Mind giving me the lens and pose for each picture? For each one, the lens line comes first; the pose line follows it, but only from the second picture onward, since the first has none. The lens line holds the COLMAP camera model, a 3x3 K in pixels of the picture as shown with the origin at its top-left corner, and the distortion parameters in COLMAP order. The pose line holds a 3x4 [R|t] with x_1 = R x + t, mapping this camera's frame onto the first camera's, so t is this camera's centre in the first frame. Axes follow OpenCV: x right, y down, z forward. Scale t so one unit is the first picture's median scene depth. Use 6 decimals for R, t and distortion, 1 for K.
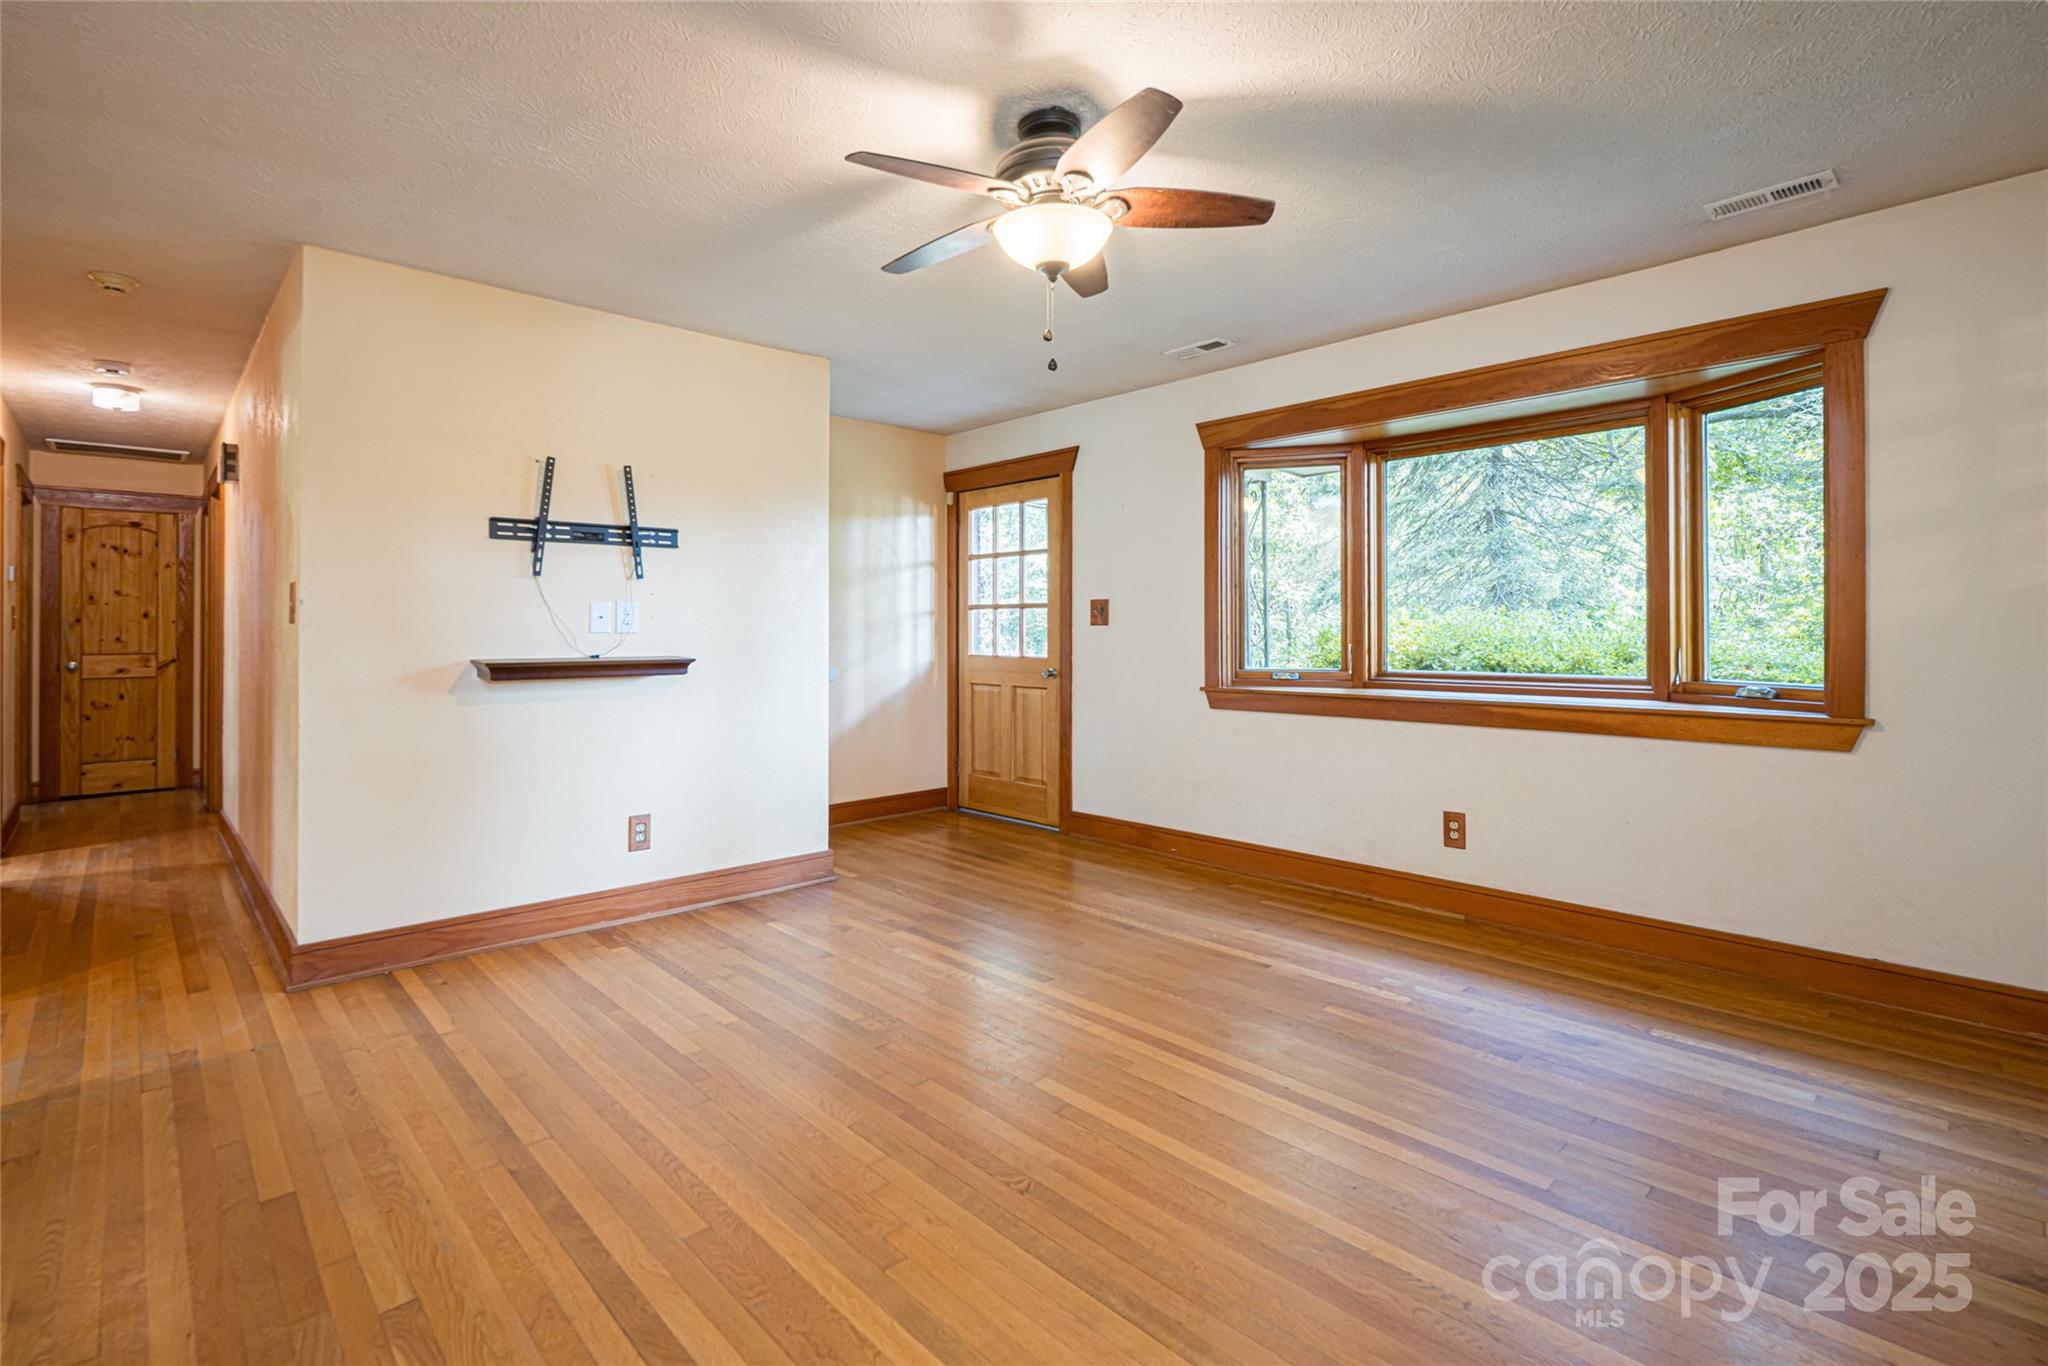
lens RADIAL K [[954.0, 0, 1023.9], [0, 954.0, 630.1], [0, 0, 1]] dist [-0.002475, -0.000266]
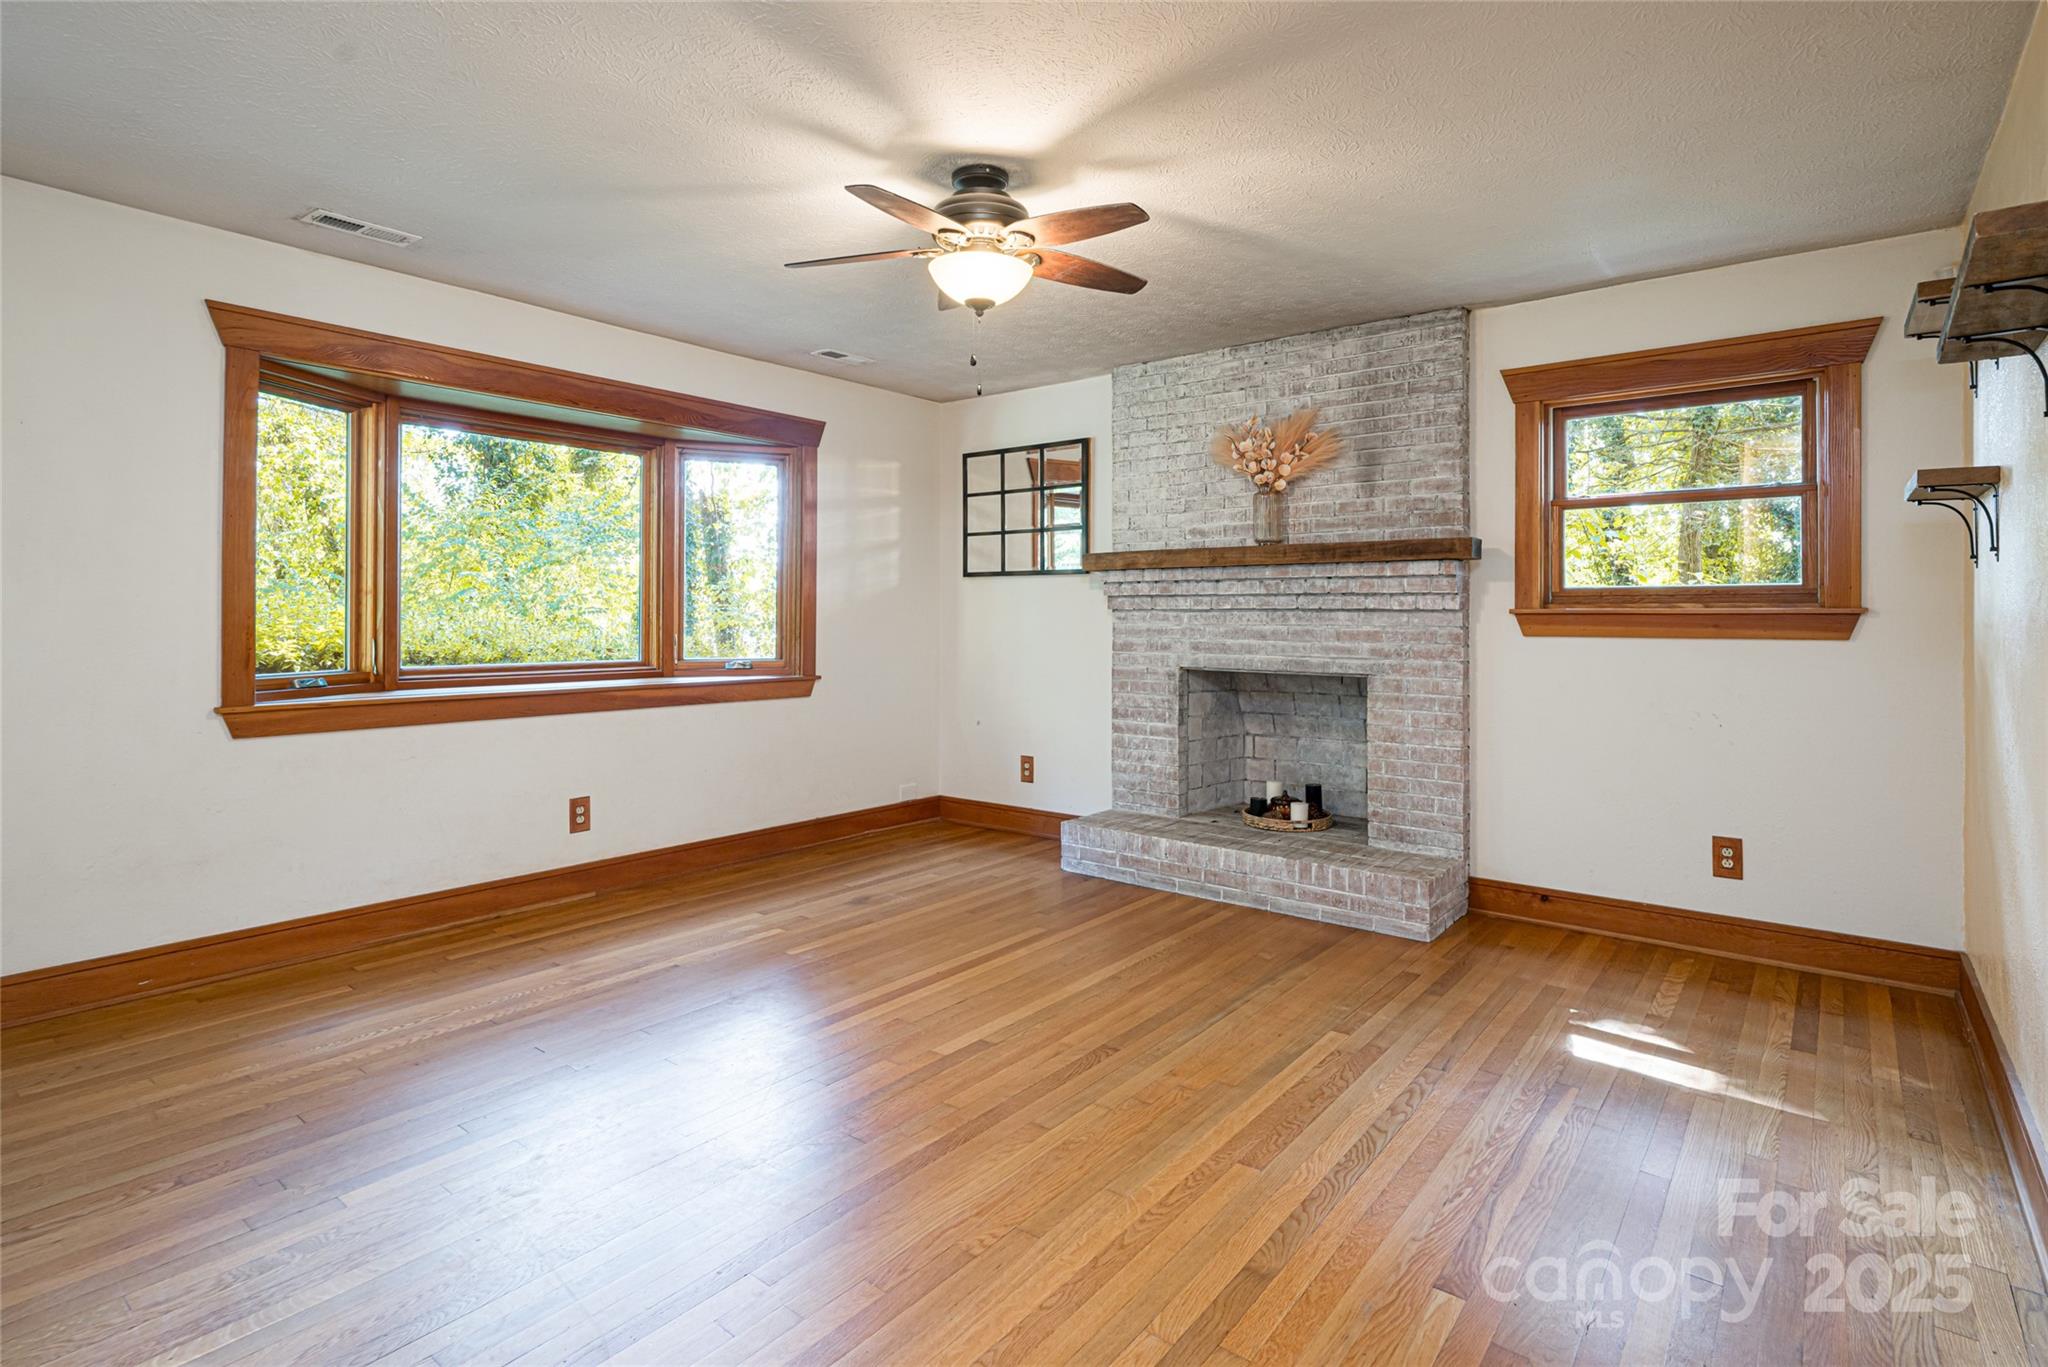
lens RADIAL K [[1008.7, 0, 1023.9], [0, 1008.7, 616.1], [0, 0, 1]] dist [0.000372, 0.000060]
pose [[-0.140642, 0.004403, 0.990051, -0.810902], [-0.004611, 0.999976, -0.005102, -0.002992], [-0.990050, -0.005282, -0.140619, 0.782616]]
